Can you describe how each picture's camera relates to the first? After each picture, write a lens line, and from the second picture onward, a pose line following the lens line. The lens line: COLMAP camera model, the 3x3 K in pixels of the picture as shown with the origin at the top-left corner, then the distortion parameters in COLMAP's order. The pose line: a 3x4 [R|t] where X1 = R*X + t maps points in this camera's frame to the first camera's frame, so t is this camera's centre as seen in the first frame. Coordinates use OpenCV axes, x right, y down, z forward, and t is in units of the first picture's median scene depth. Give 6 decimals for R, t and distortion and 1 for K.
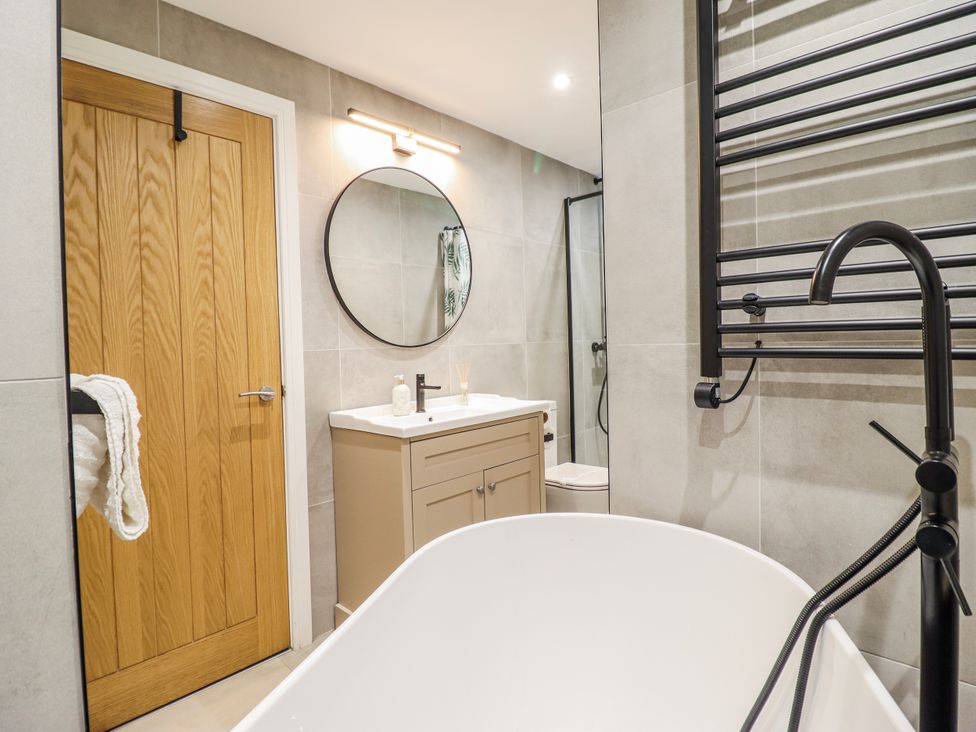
lens RADIAL K [[501.0, 0, 492.8], [0, 501.0, 365.8], [0, 0, 1]] dist [-0.016377, -0.004591]
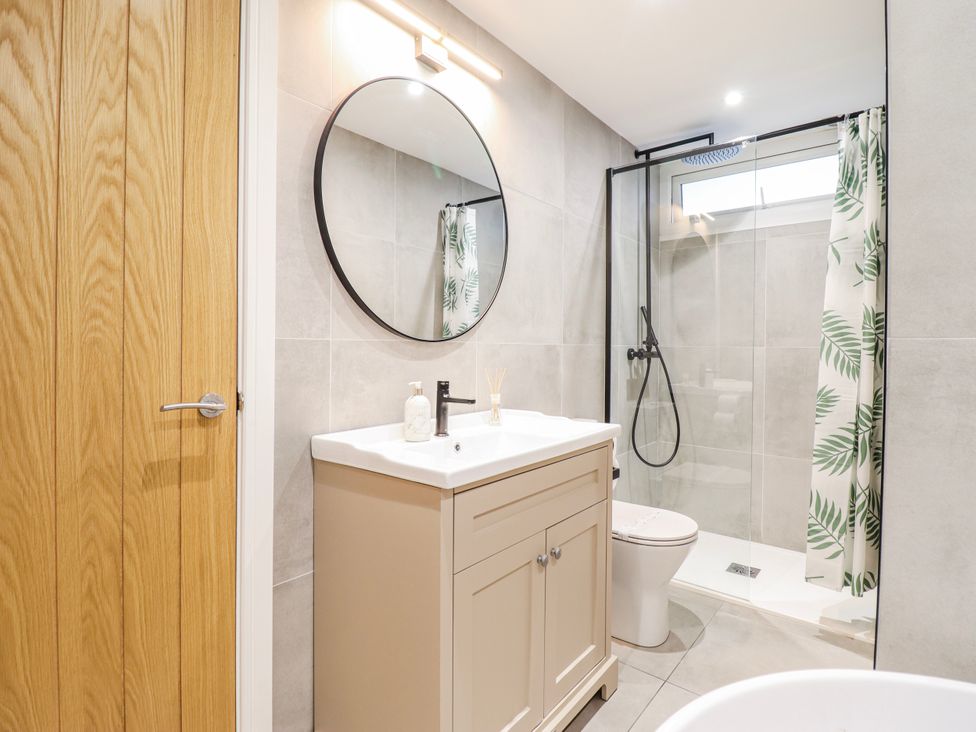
lens RADIAL K [[501.0, 0, 487.0], [0, 501.0, 364.0], [0, 0, 1]] dist [-0.016377, -0.004591]
pose [[0.997149, 0.032918, 0.067898, -0.153379], [-0.031504, 0.999266, -0.021786, 0.007572], [-0.068565, 0.019585, 0.997454, 0.352481]]
